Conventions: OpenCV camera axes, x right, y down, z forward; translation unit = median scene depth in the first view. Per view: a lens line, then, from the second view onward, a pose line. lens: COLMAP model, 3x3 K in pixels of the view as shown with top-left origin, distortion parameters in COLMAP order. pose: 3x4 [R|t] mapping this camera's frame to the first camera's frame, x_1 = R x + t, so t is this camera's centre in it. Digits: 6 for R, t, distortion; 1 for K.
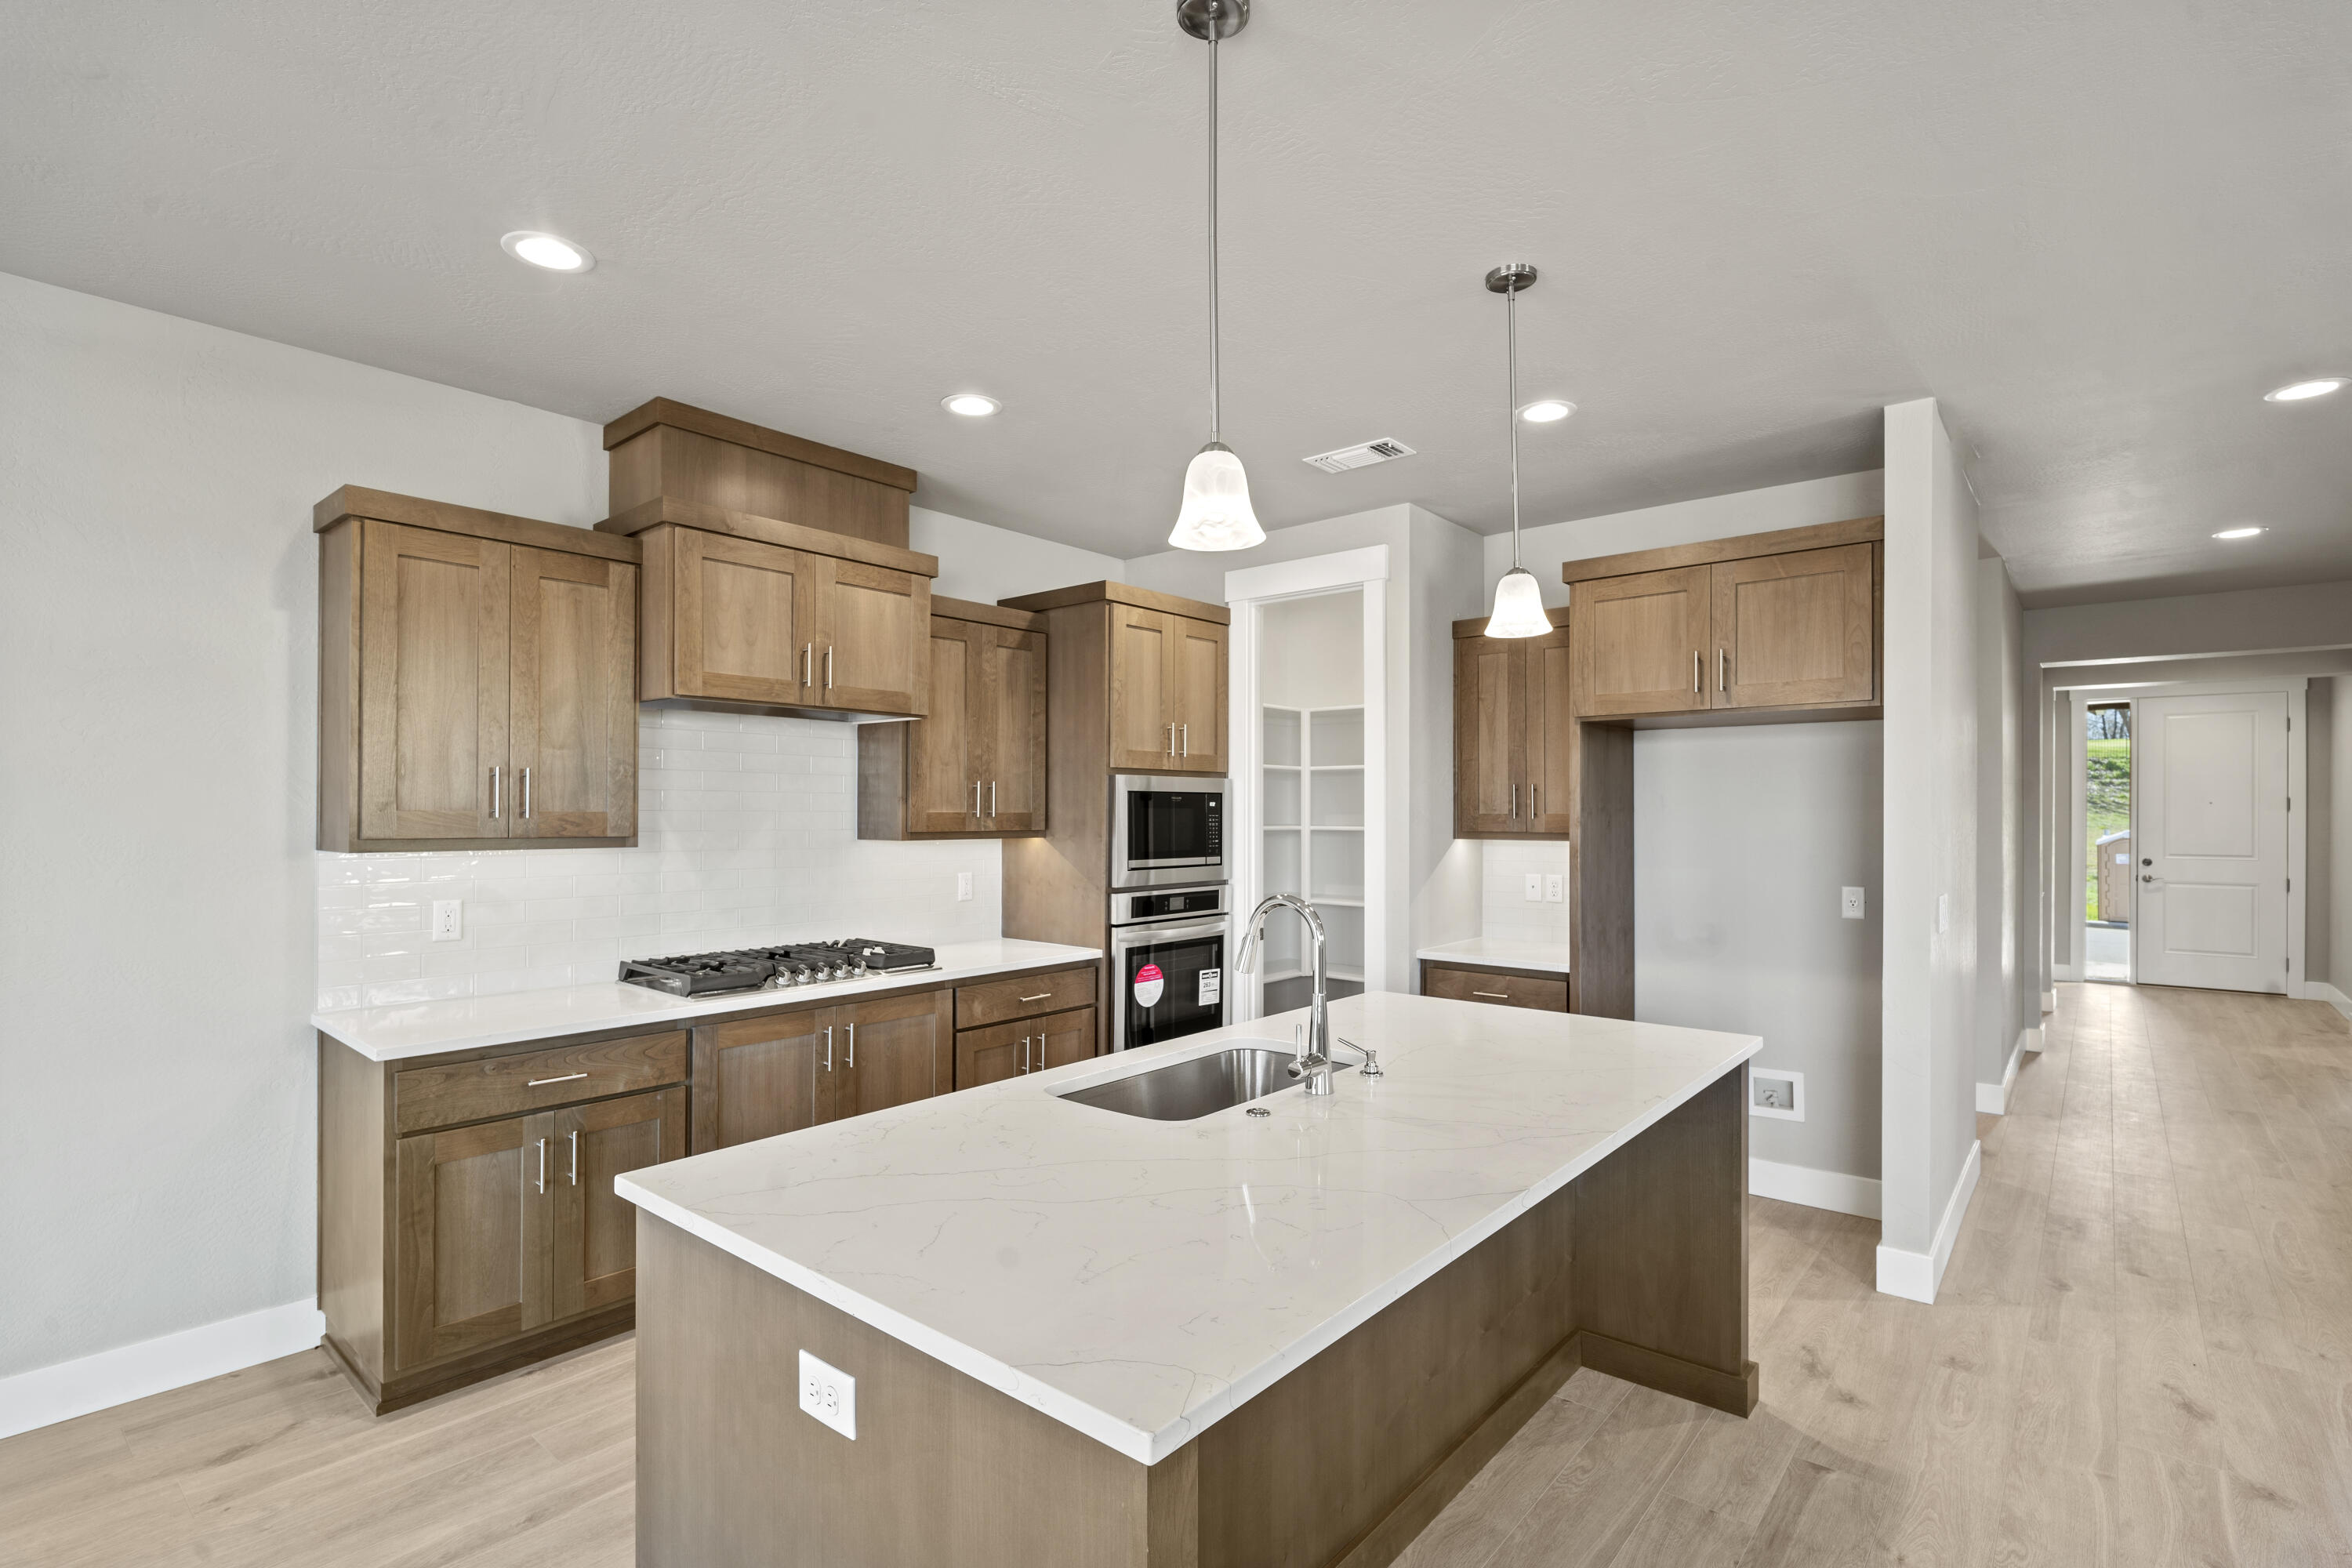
lens RADIAL K [[1101.8, 0, 1176.0], [0, 1101.8, 784.0], [0, 0, 1]] dist [-0.020297, -0.000092]
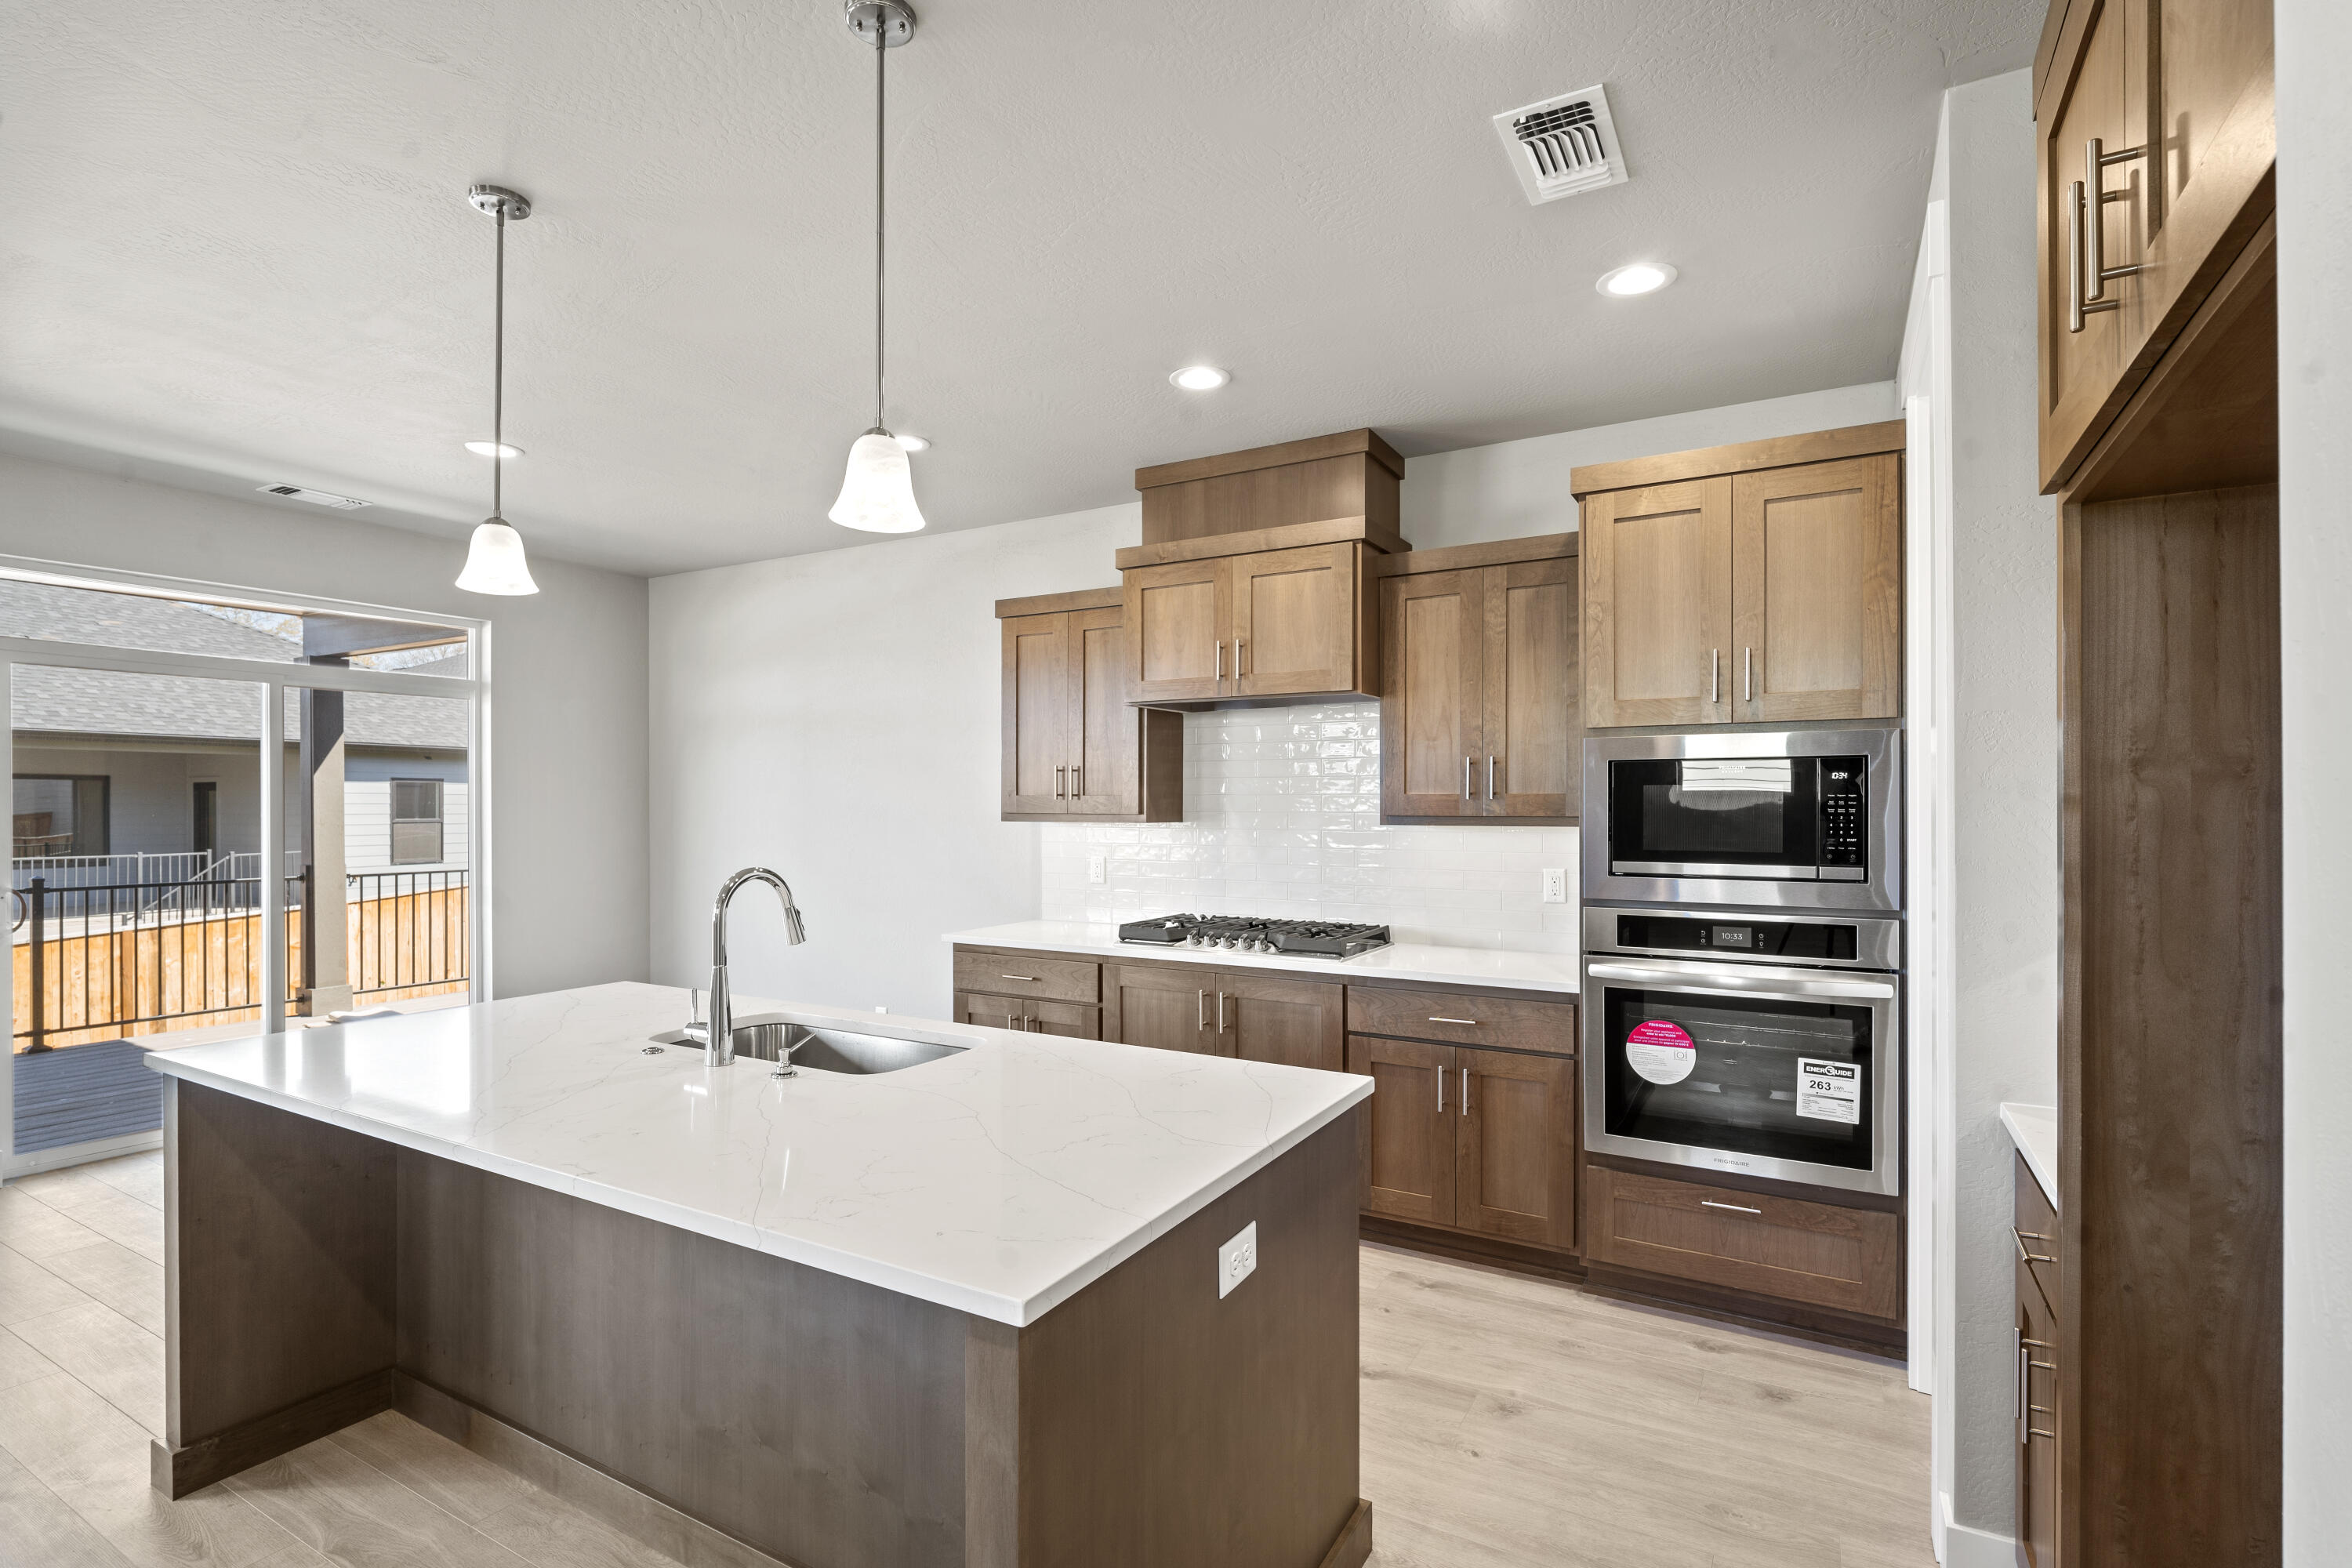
lens RADIAL K [[1101.8, 0, 1176.0], [0, 1101.8, 784.0], [0, 0, 1]] dist [-0.020297, -0.000092]
pose [[0.165270, -0.017628, -0.986091, 0.622417], [0.025518, 0.999582, -0.013593, 0.024312], [0.985918, -0.022916, 0.165650, 0.646724]]
